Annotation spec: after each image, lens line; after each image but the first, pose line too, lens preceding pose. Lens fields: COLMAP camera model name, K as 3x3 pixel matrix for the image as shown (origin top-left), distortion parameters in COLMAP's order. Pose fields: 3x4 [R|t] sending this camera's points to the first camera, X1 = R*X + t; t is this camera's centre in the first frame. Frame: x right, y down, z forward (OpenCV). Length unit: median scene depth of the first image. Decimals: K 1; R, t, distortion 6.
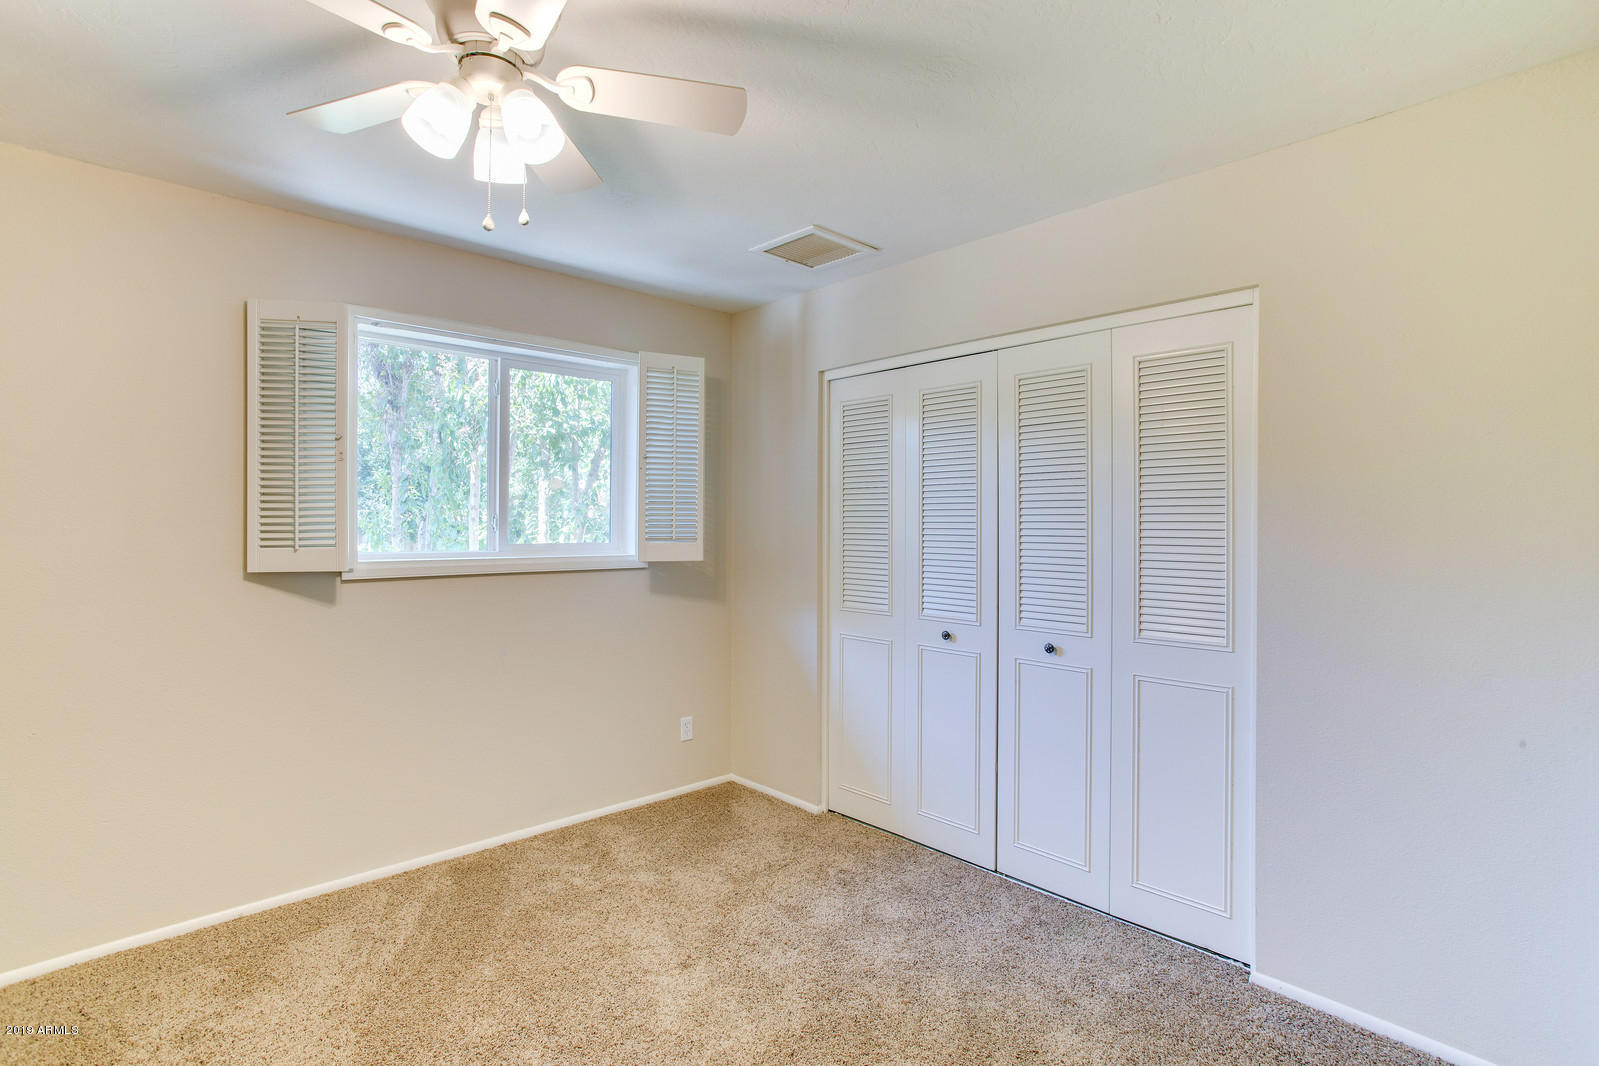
lens RADIAL K [[766.5, 0, 795.7], [0, 766.5, 531.2], [0, 0, 1]] dist [-0.018995, 0.000375]
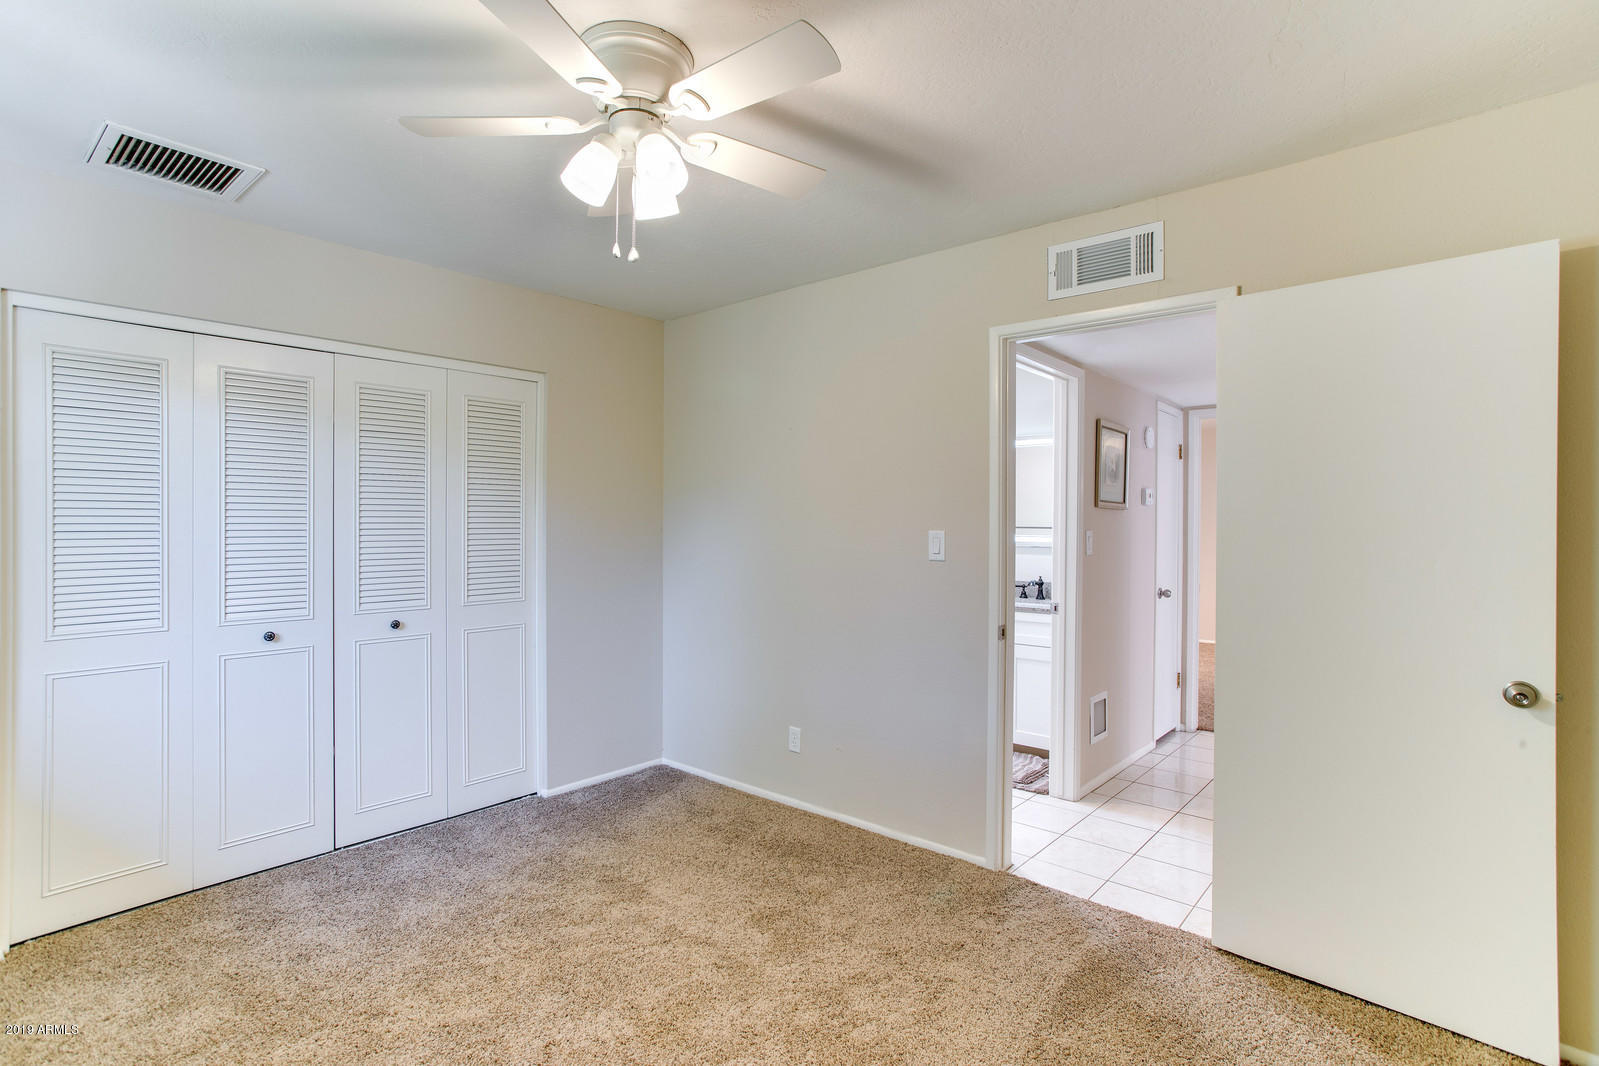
lens RADIAL K [[766.5, 0, 796.5], [0, 766.5, 526.4], [0, 0, 1]] dist [-0.018995, 0.000375]
pose [[-0.099399, -0.012683, 0.994967, -0.828367], [0.000700, 0.999918, 0.012816, -0.010268], [-0.995047, 0.001971, -0.099382, 0.471966]]
